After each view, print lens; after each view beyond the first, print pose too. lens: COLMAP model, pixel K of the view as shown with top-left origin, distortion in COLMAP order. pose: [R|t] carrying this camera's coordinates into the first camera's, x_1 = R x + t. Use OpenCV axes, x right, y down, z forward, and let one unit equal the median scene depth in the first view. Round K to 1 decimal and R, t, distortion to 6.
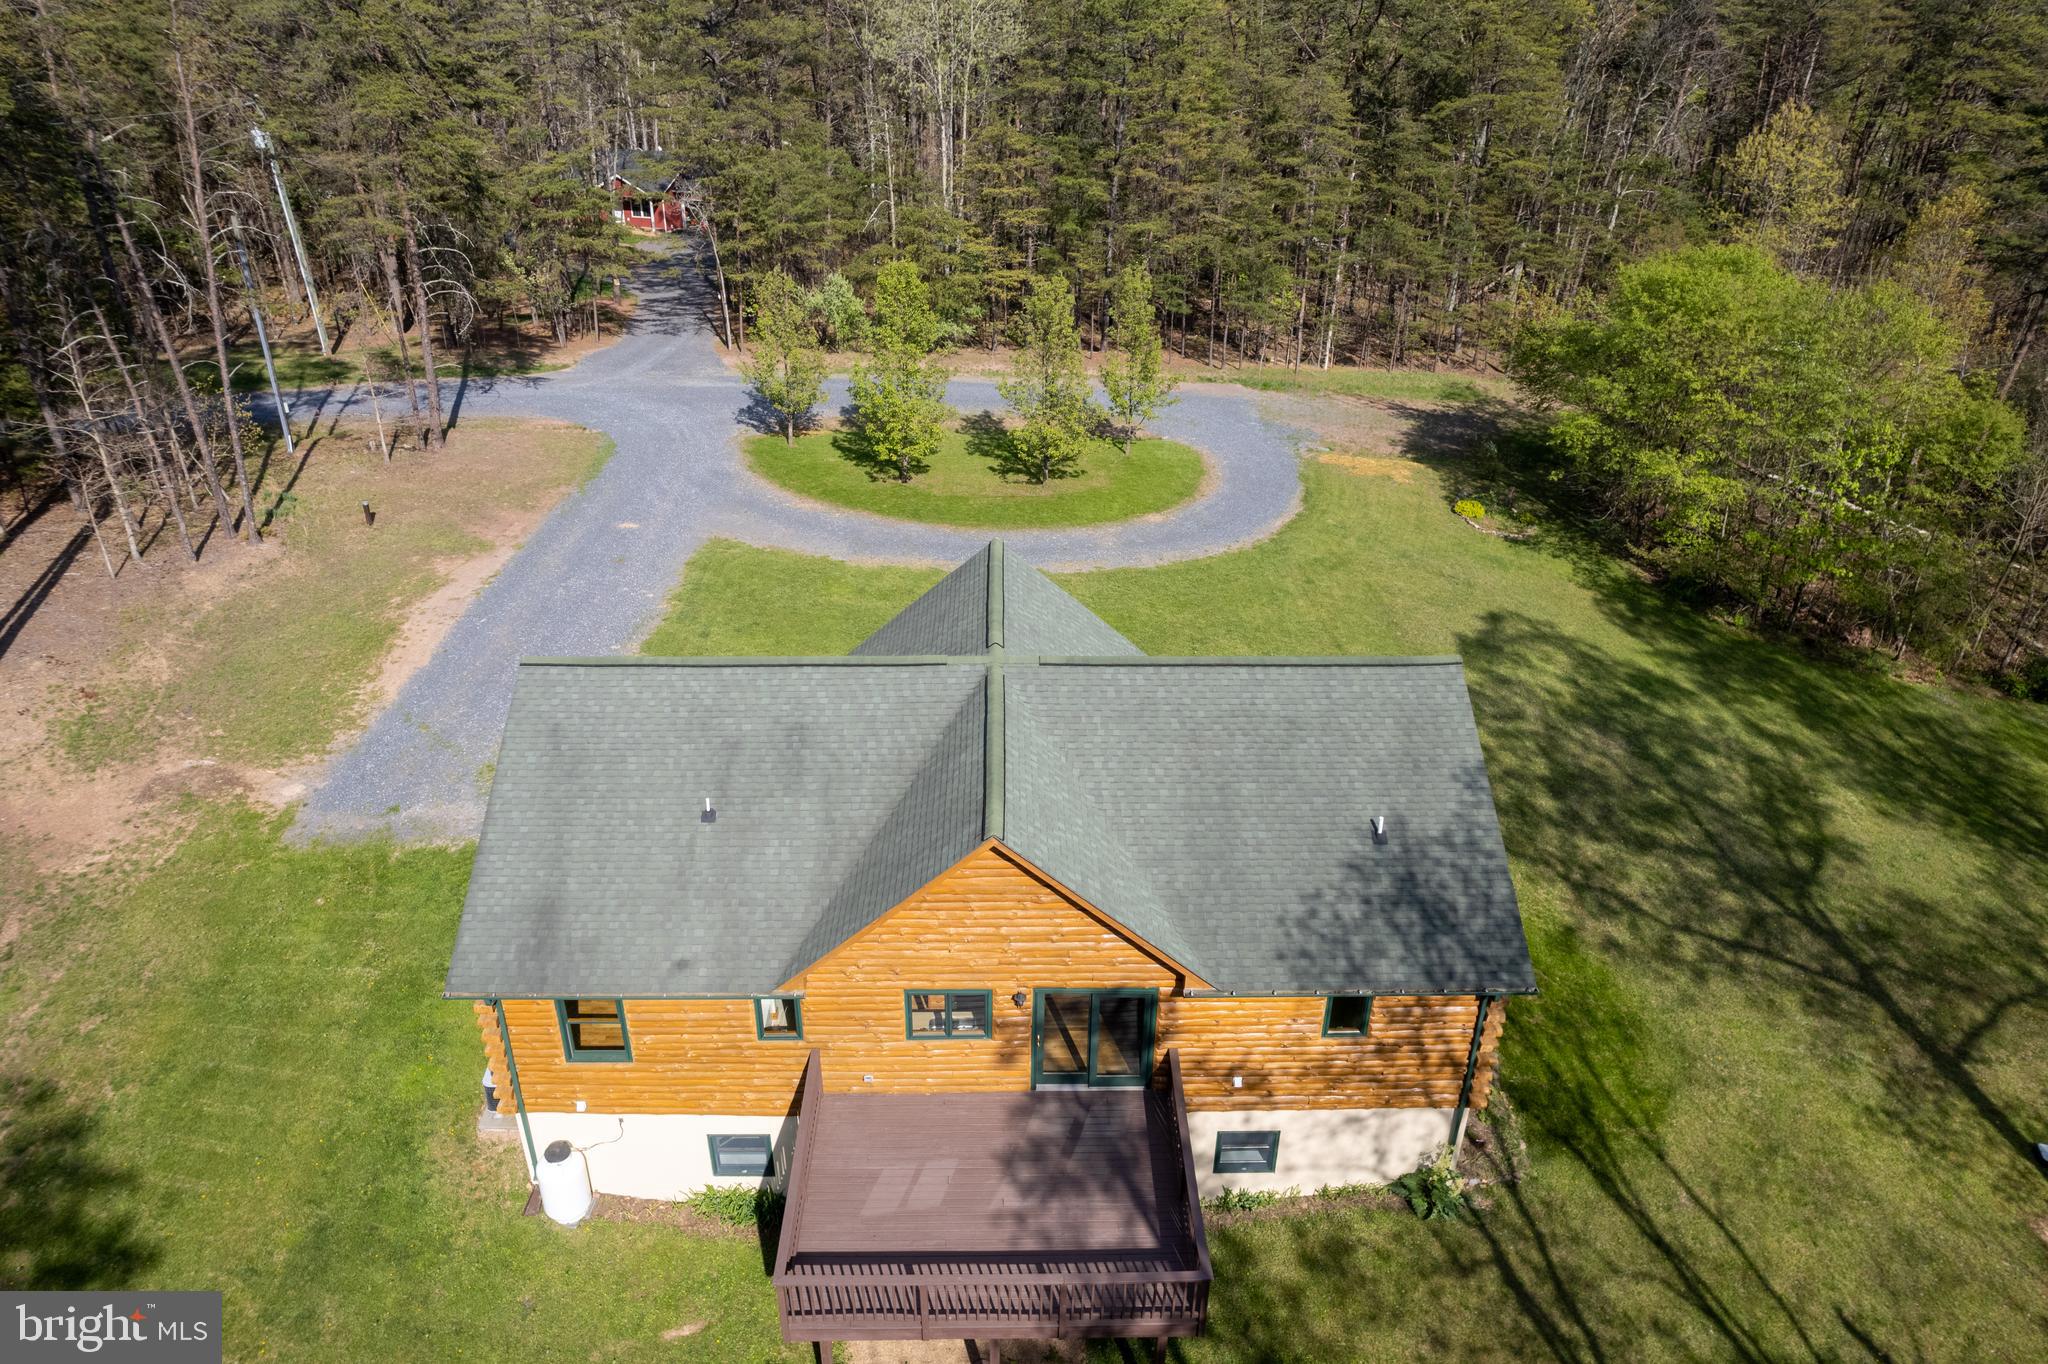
lens RADIAL K [[1372.1, 0, 1030.3], [0, 1372.1, 686.2], [0, 0, 1]] dist [-0.090482, 0.082423]
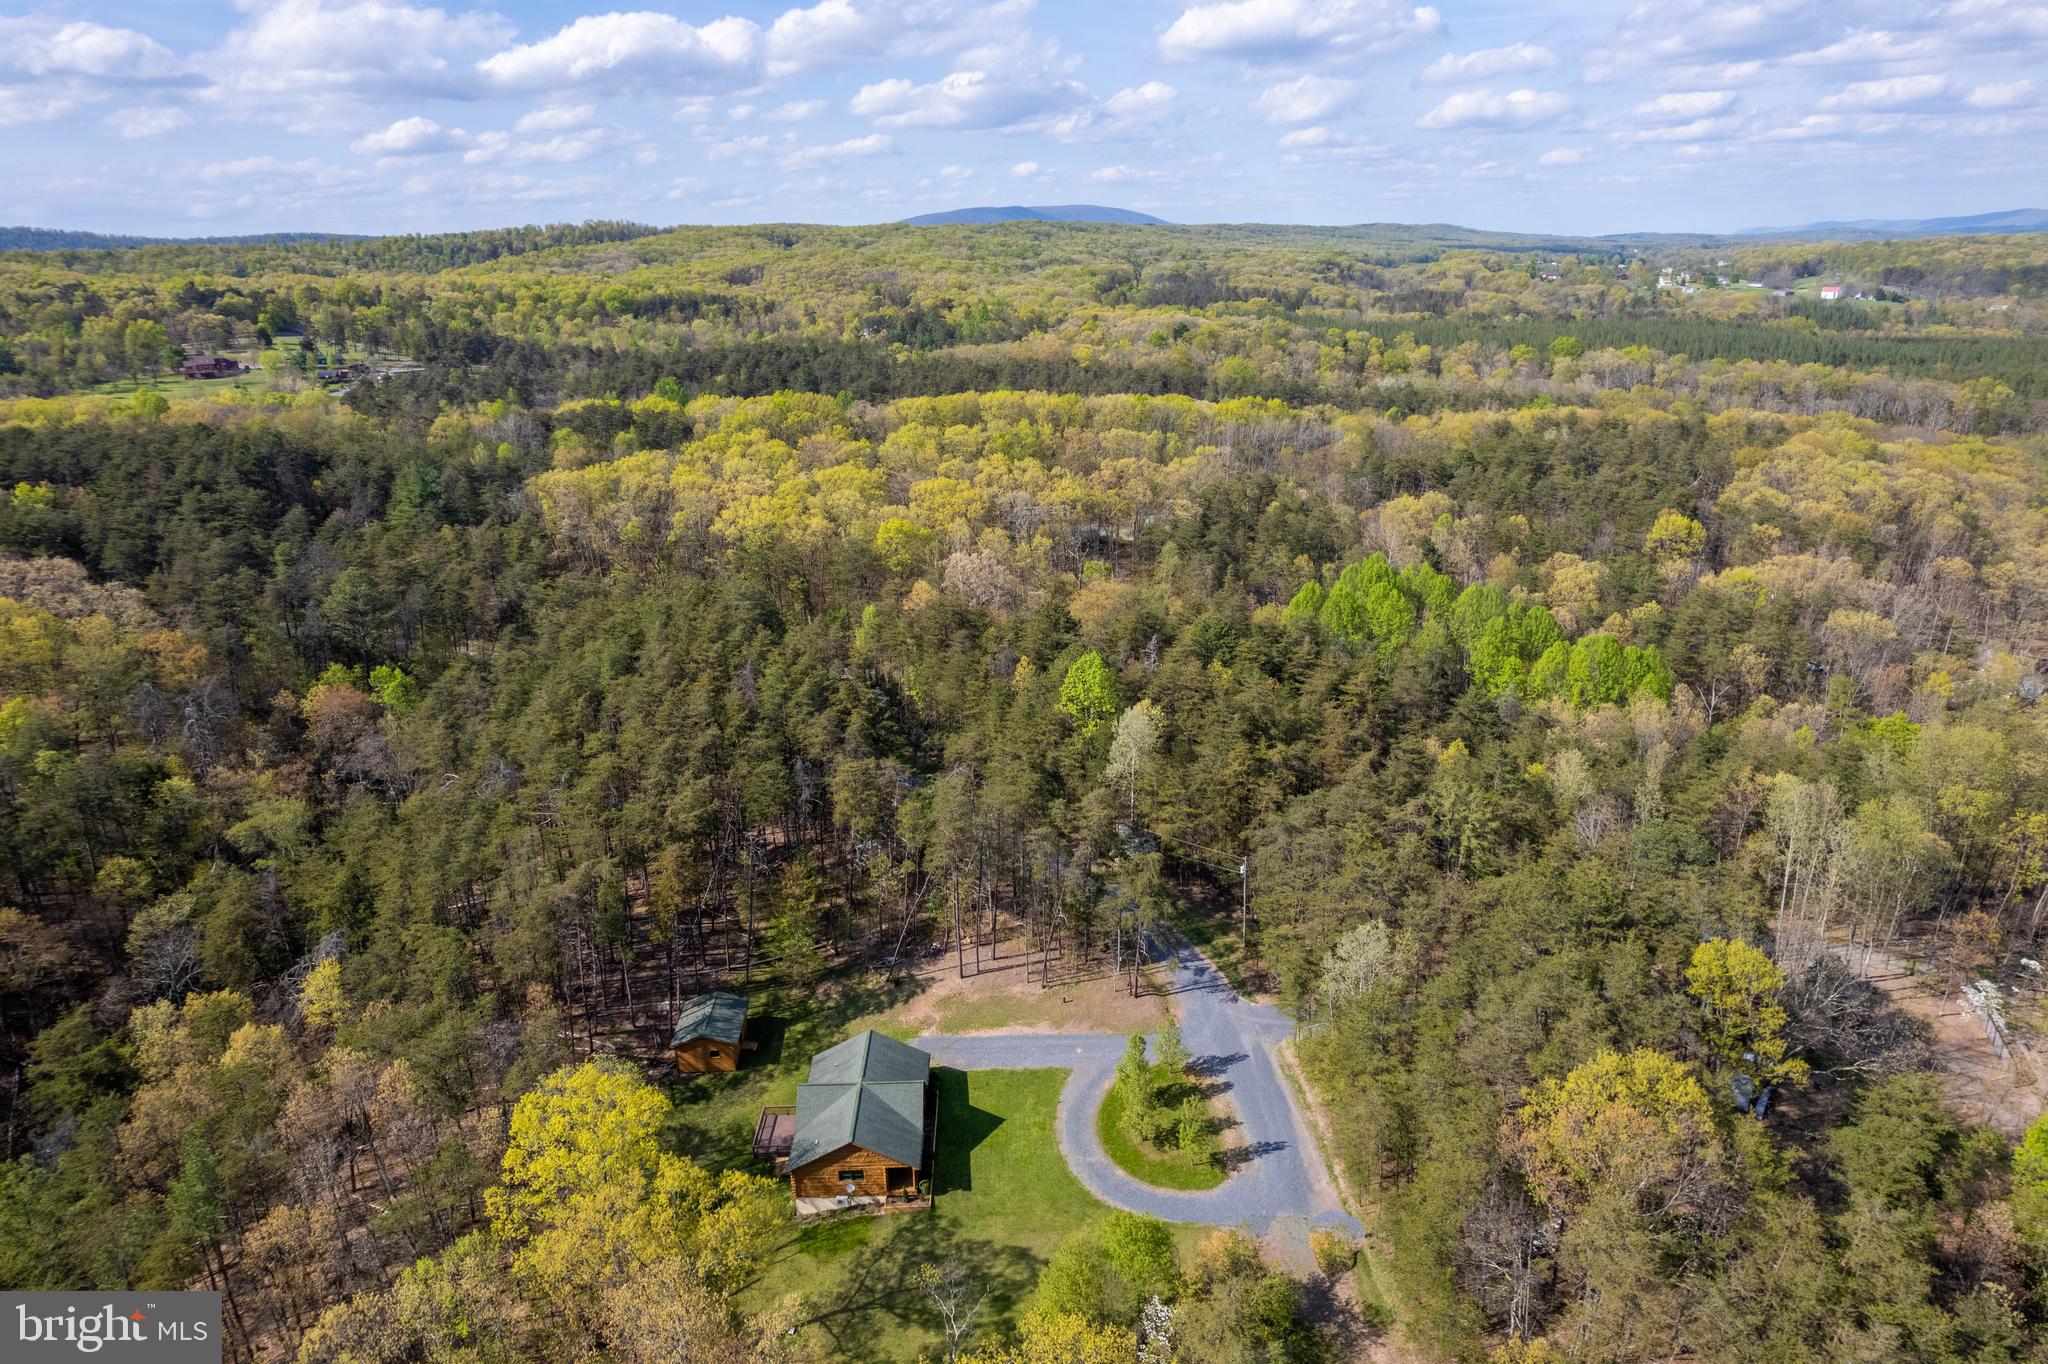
lens RADIAL K [[1318.0, 0, 1028.4], [0, 1318.0, 707.1], [0, 0, 1]] dist [-0.076062, 0.067514]
pose [[-0.002748, 0.324663, -0.945826, 2.459622], [-0.454193, 0.842236, 0.290424, -1.726251], [0.890899, 0.430386, 0.145145, 0.158265]]
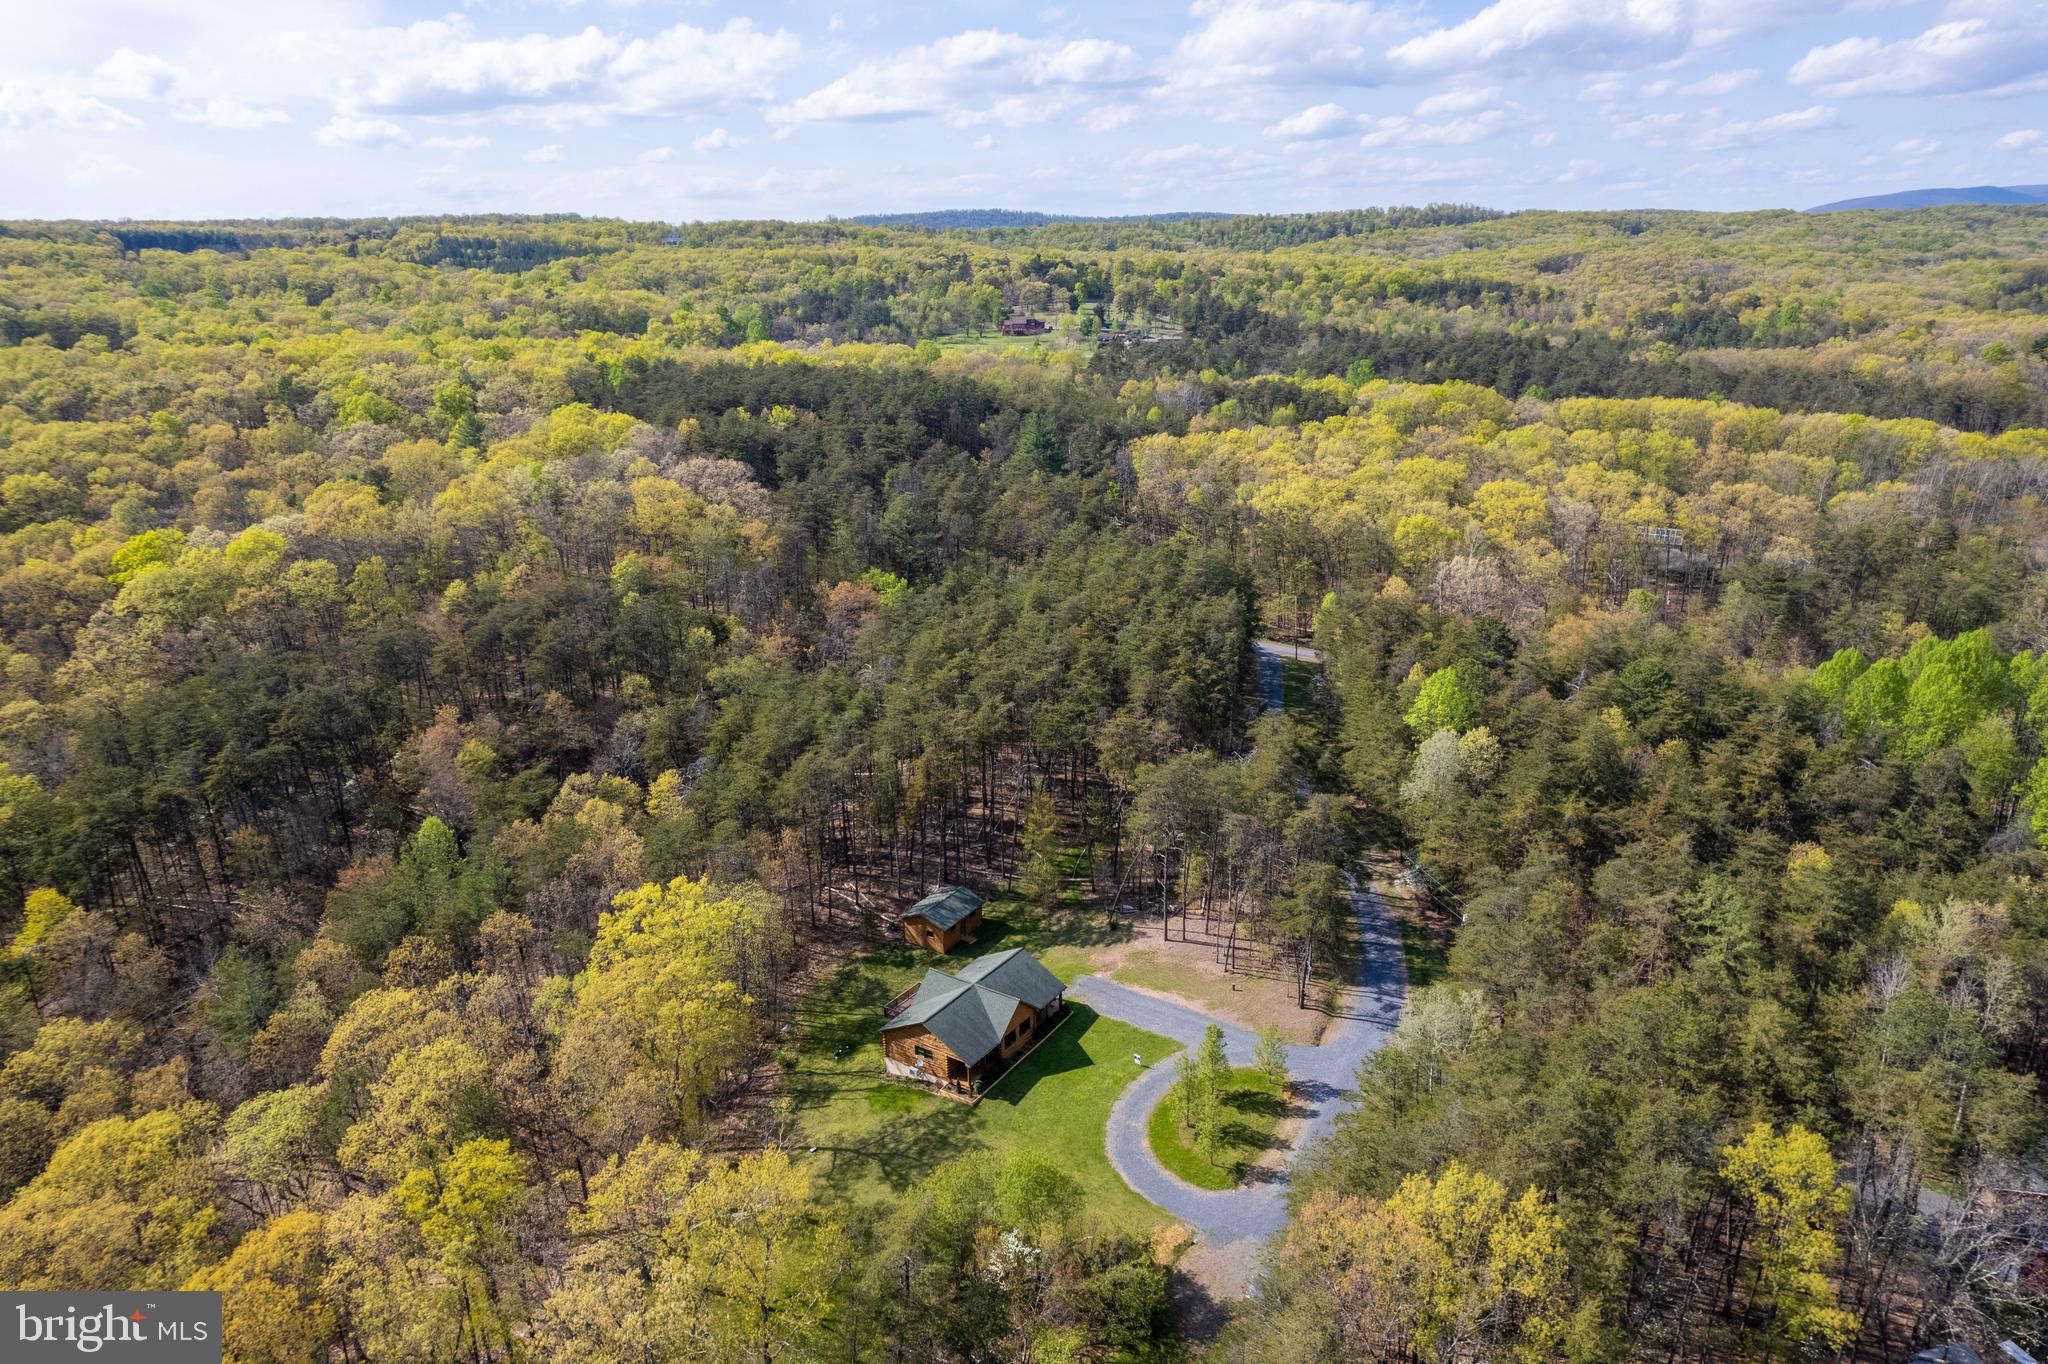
lens RADIAL K [[1318.0, 0, 1028.4], [0, 1318.0, 707.1], [0, 0, 1]] dist [-0.076062, 0.067514]
pose [[-0.578144, 0.272110, -0.769224, 2.225113], [-0.375888, 0.747930, 0.547092, -2.357456], [0.724195, 0.605440, -0.330129, 1.364281]]
